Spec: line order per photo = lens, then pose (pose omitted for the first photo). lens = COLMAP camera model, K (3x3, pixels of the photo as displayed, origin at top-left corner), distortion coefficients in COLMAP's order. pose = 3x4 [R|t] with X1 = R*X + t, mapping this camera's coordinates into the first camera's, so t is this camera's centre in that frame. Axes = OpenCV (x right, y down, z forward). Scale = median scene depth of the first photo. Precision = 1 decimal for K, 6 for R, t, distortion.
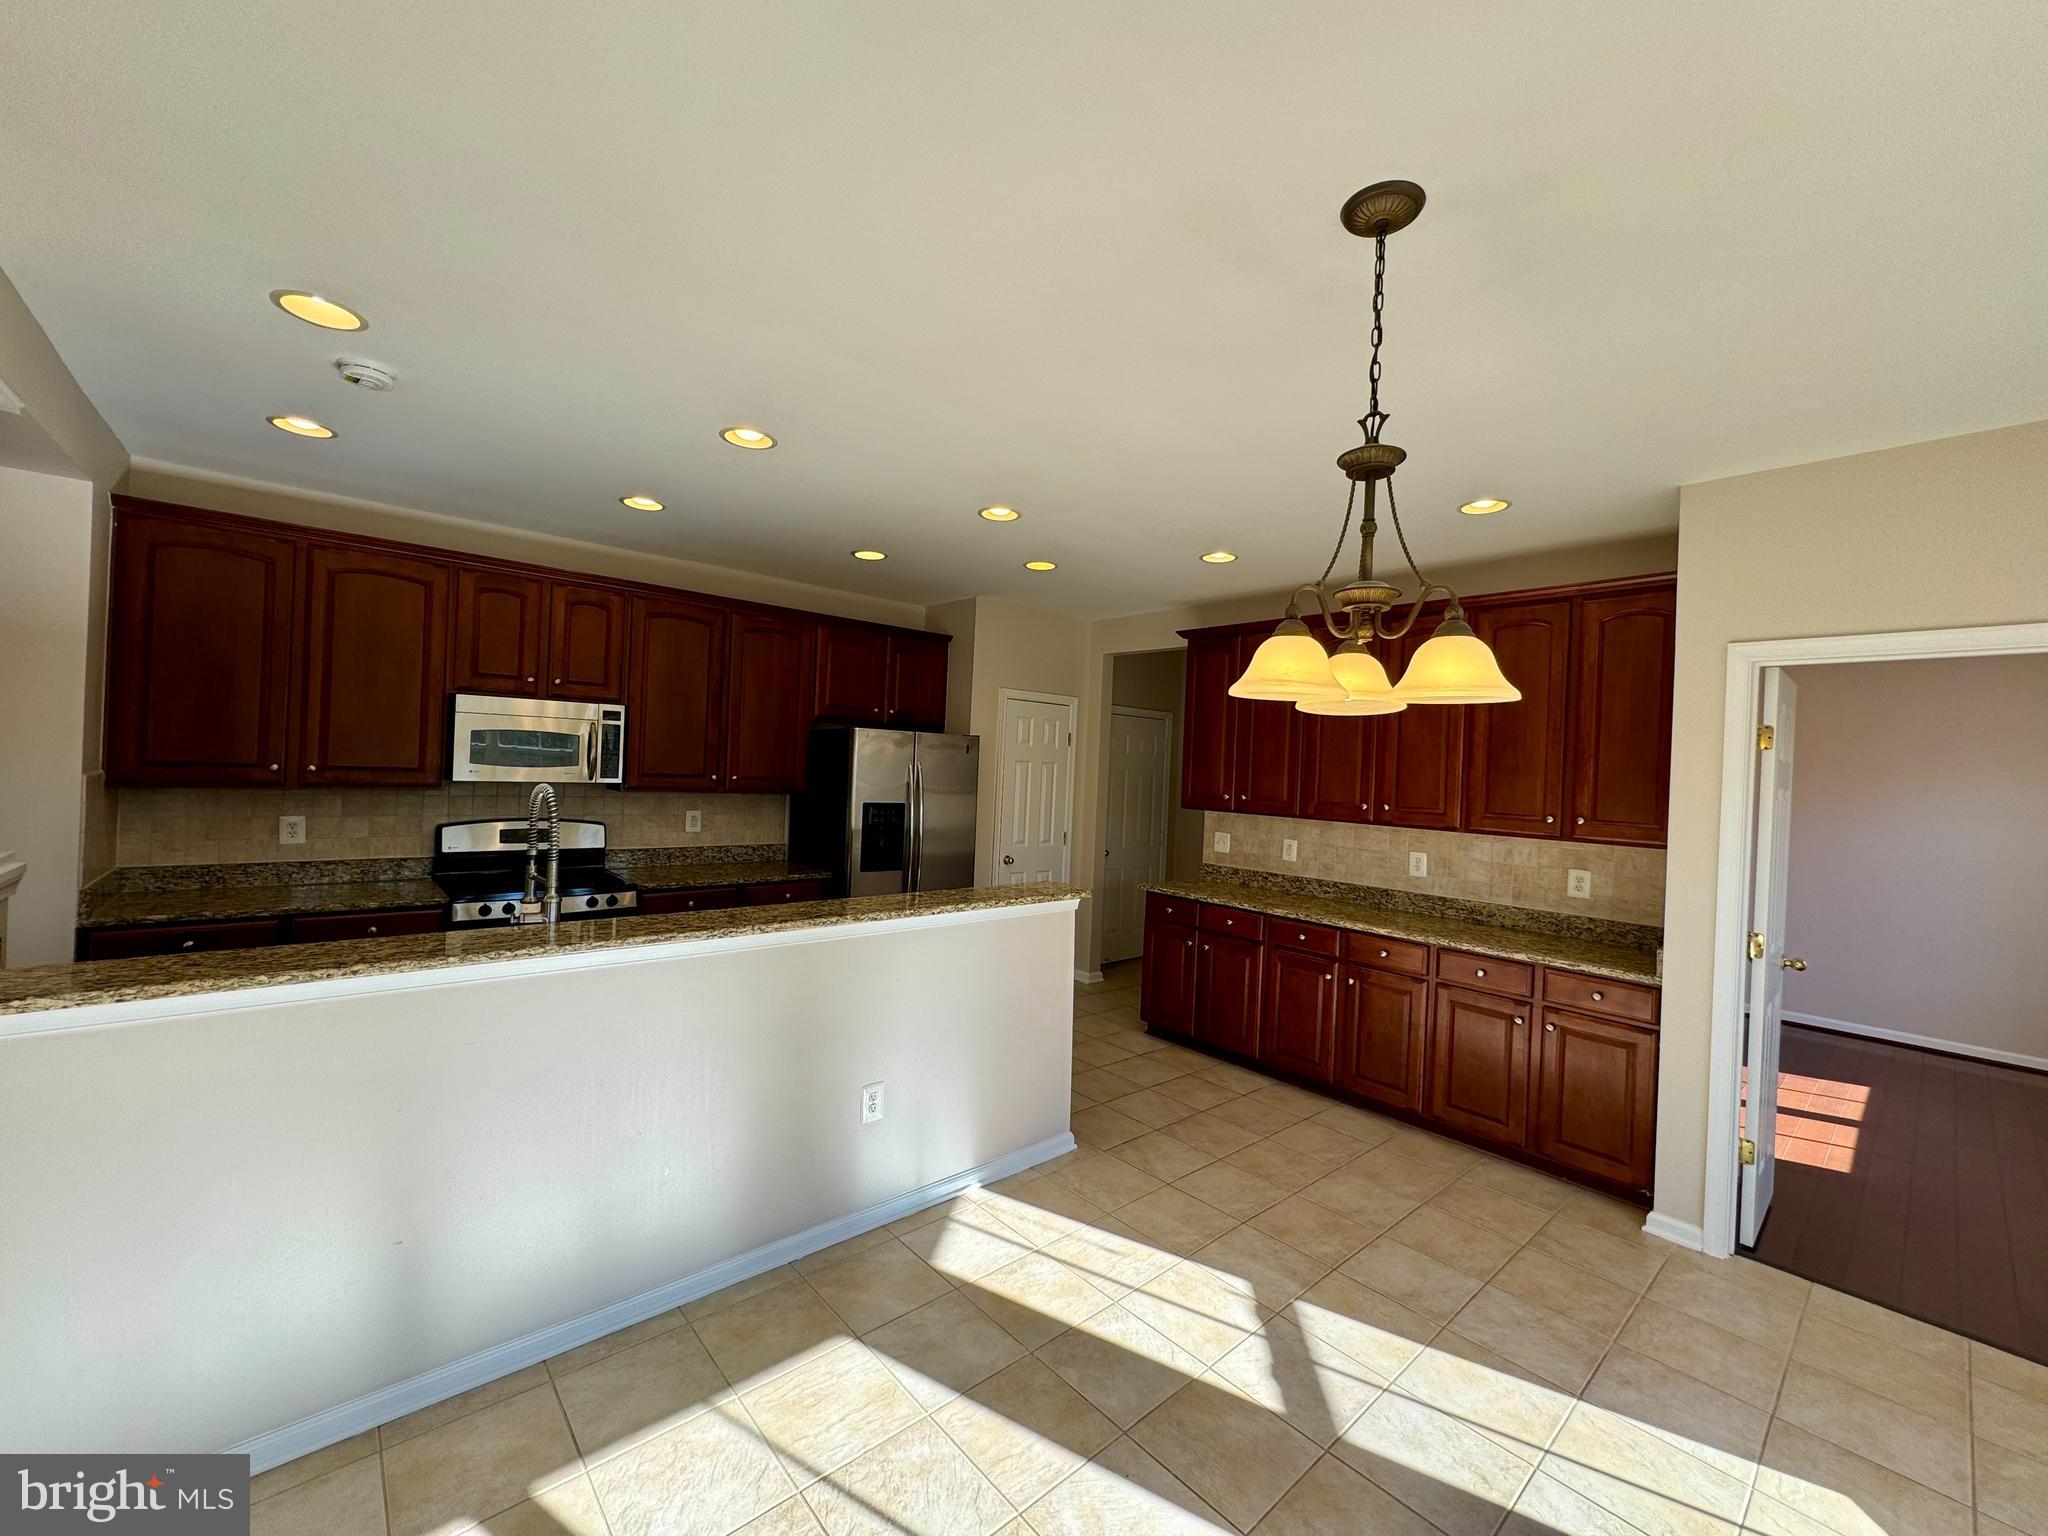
lens RADIAL K [[817.4, 0, 1025.9], [0, 817.4, 768.3], [0, 0, 1]] dist [-0.000313, 0.000224]
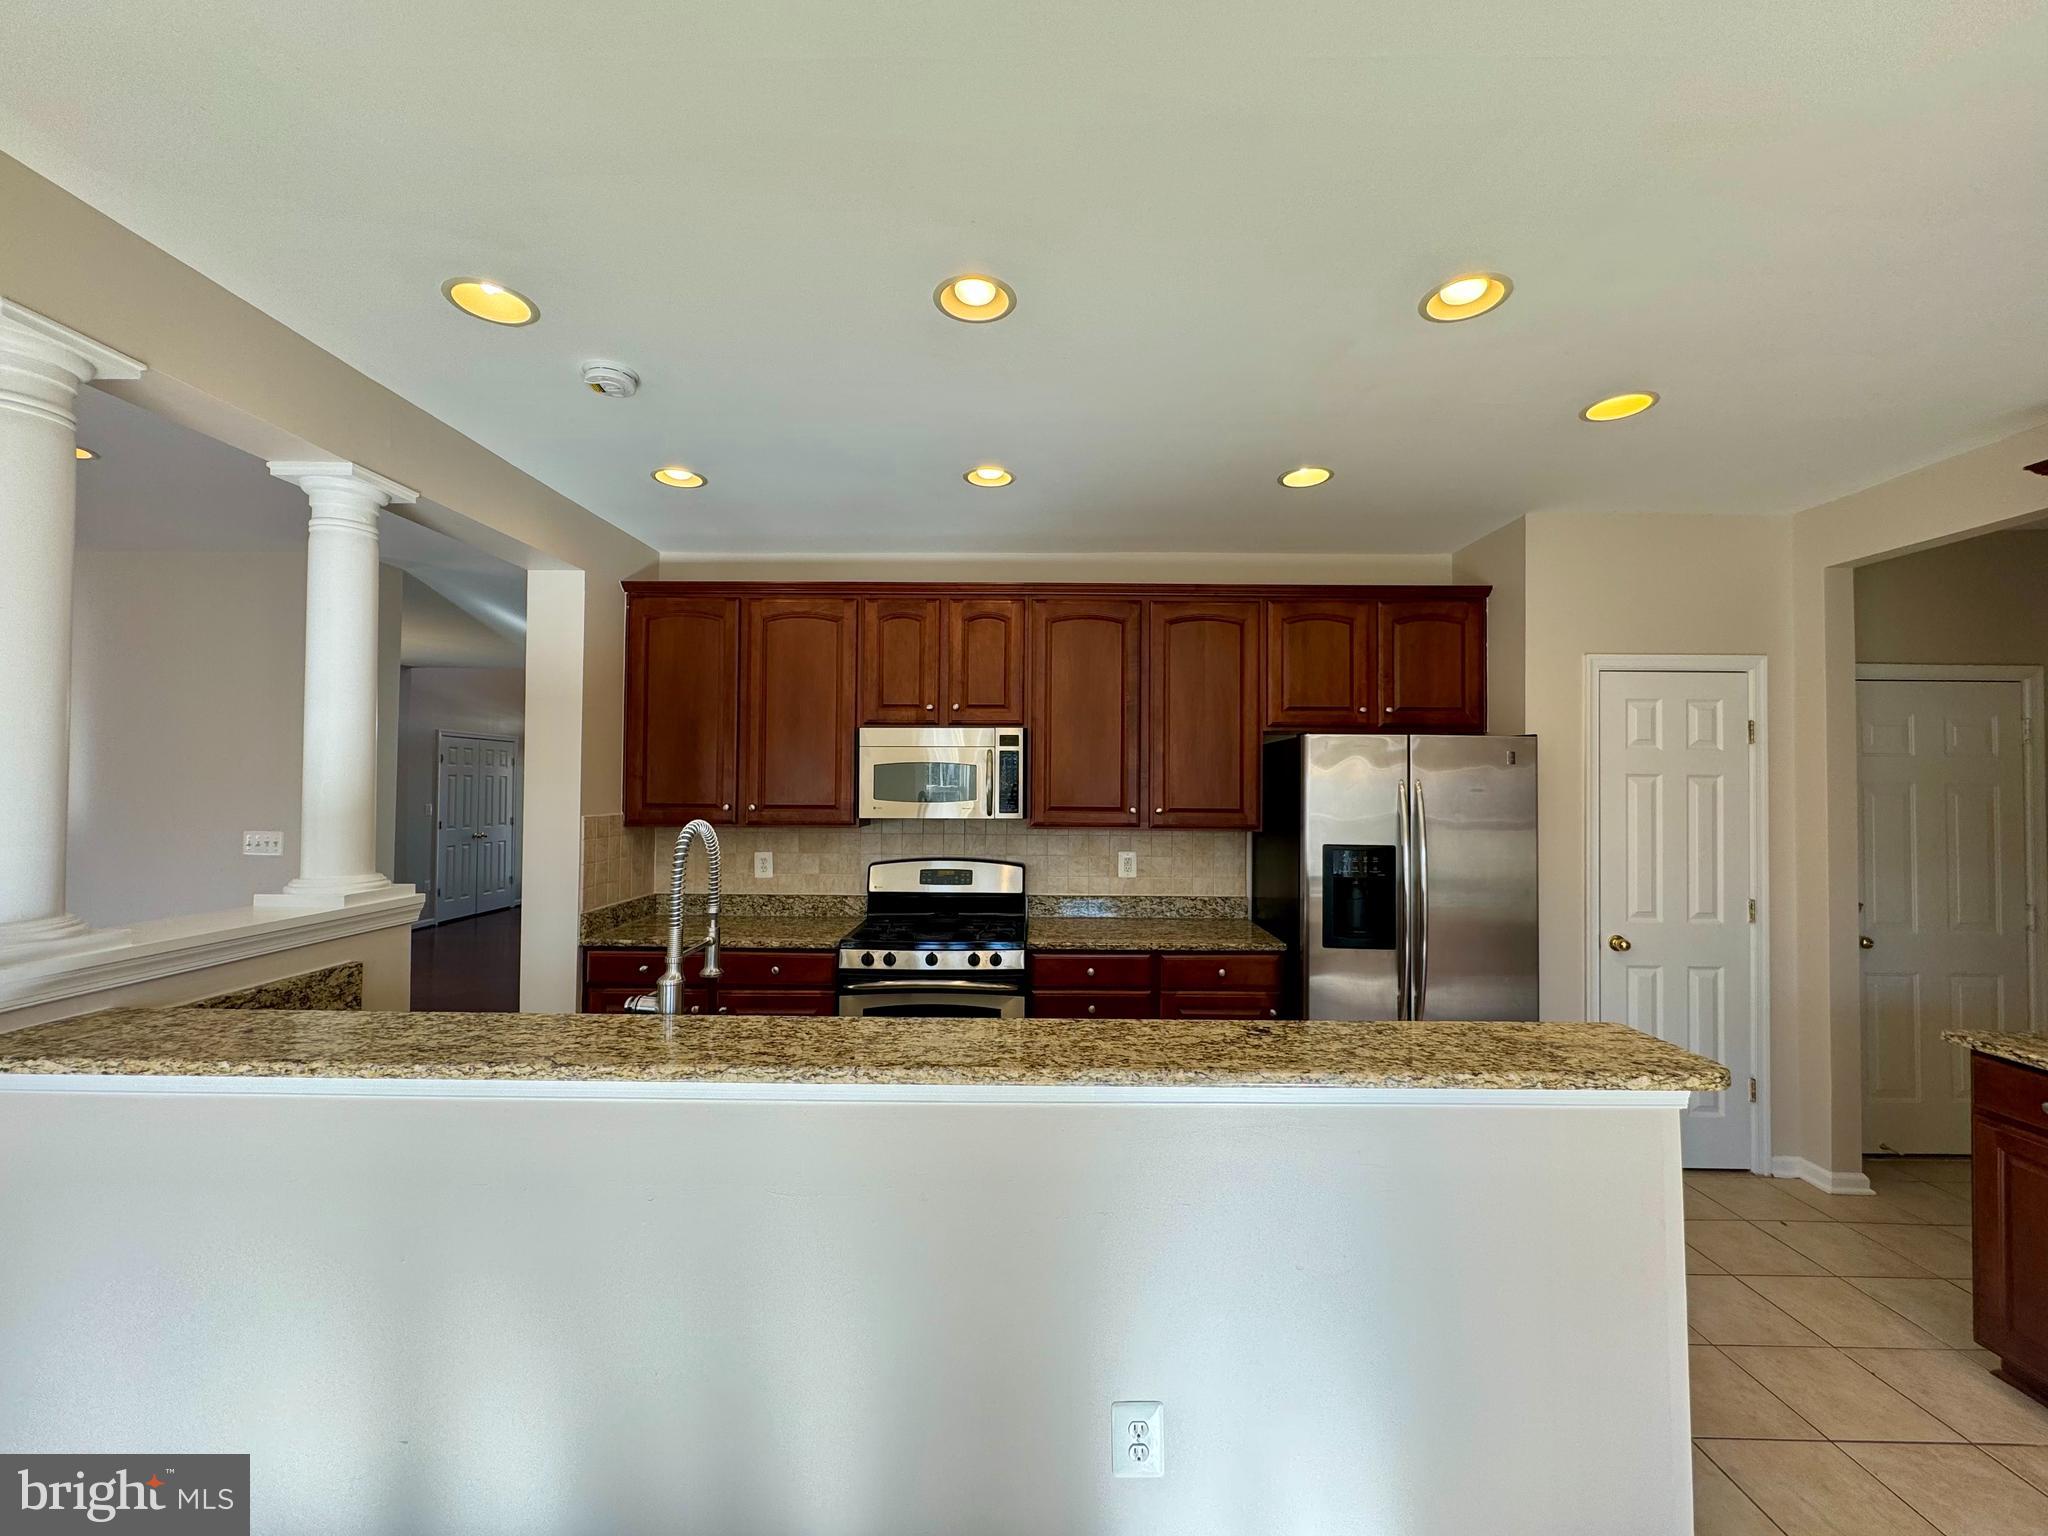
lens RADIAL K [[817.4, 0, 1024.8], [0, 817.4, 771.5], [0, 0, 1]] dist [-0.000313, 0.000224]
pose [[0.744998, -0.049494, -0.665228, 0.077089], [0.022500, 0.998541, -0.049095, 0.010978], [0.666687, 0.021608, 0.745024, 0.368243]]
